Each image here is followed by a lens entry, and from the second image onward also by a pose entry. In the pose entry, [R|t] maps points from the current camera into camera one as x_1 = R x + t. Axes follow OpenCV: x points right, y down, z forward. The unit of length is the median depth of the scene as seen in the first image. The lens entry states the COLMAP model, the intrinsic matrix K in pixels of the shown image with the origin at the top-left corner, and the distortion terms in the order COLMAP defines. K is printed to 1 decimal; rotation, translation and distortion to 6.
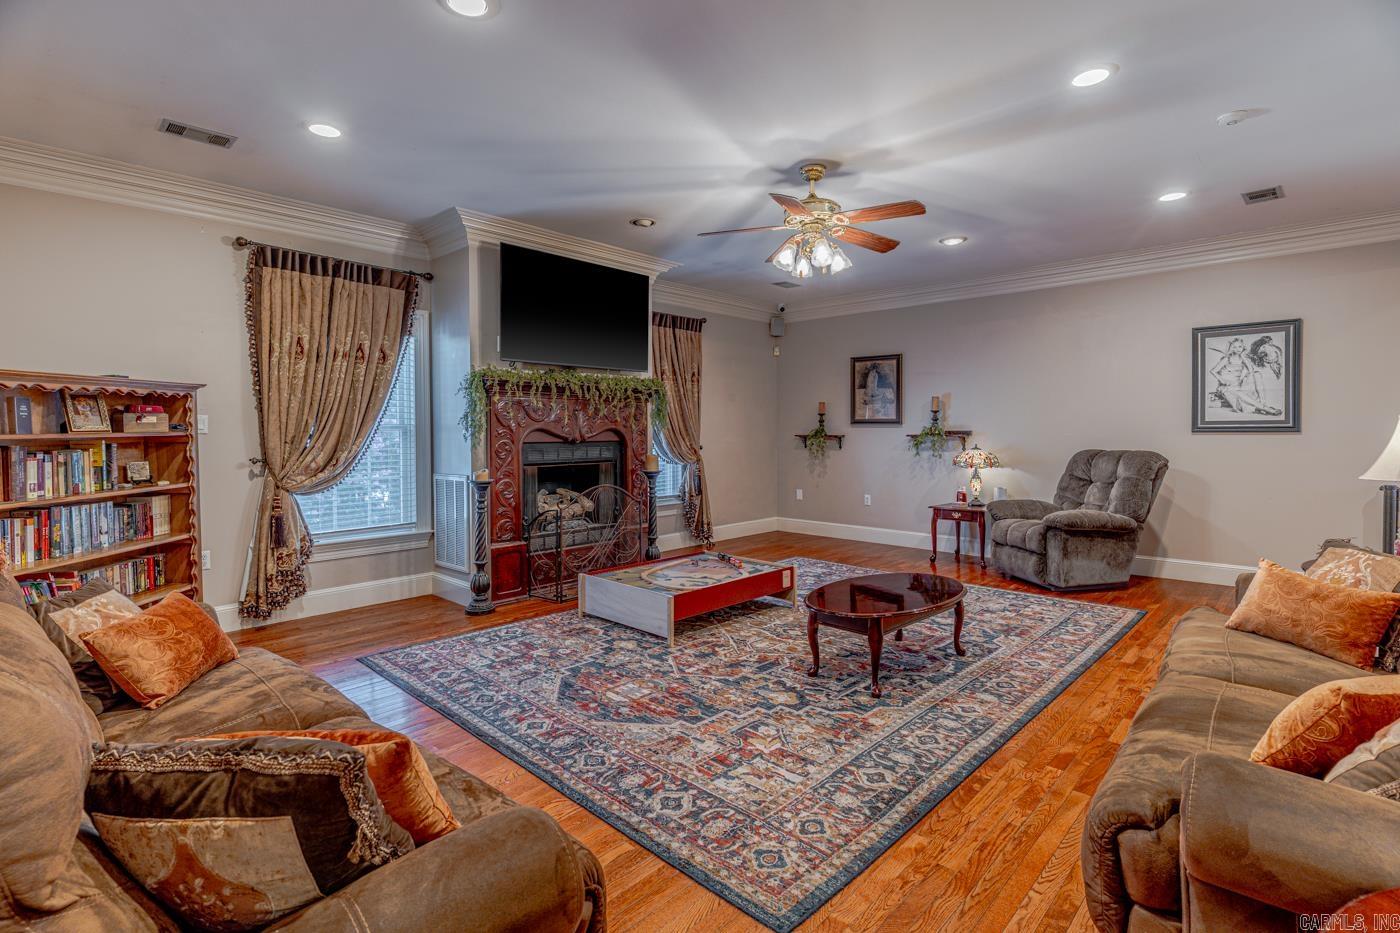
lens RADIAL K [[667.9, 0, 695.9], [0, 667.9, 446.7], [0, 0, 1]] dist [0.003422, 0.000367]
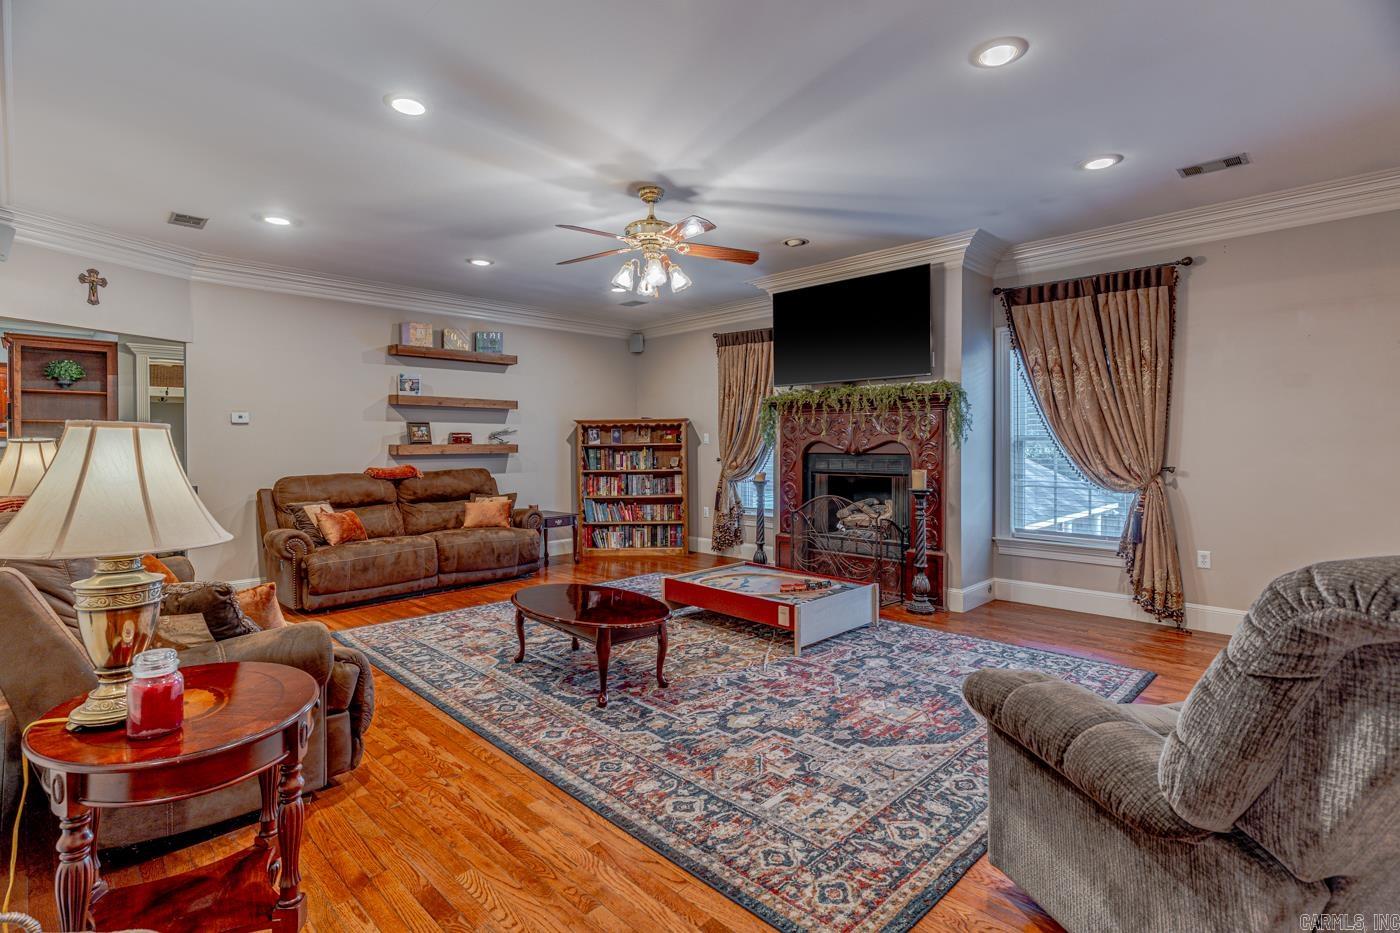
lens RADIAL K [[667.9, 0, 695.9], [0, 667.9, 446.7], [0, 0, 1]] dist [0.003422, 0.000367]
pose [[-0.017640, 0.006489, -0.999823, 1.293994], [-0.025774, 0.999644, 0.006942, -0.028921], [0.999512, 0.025892, -0.017466, 1.170639]]
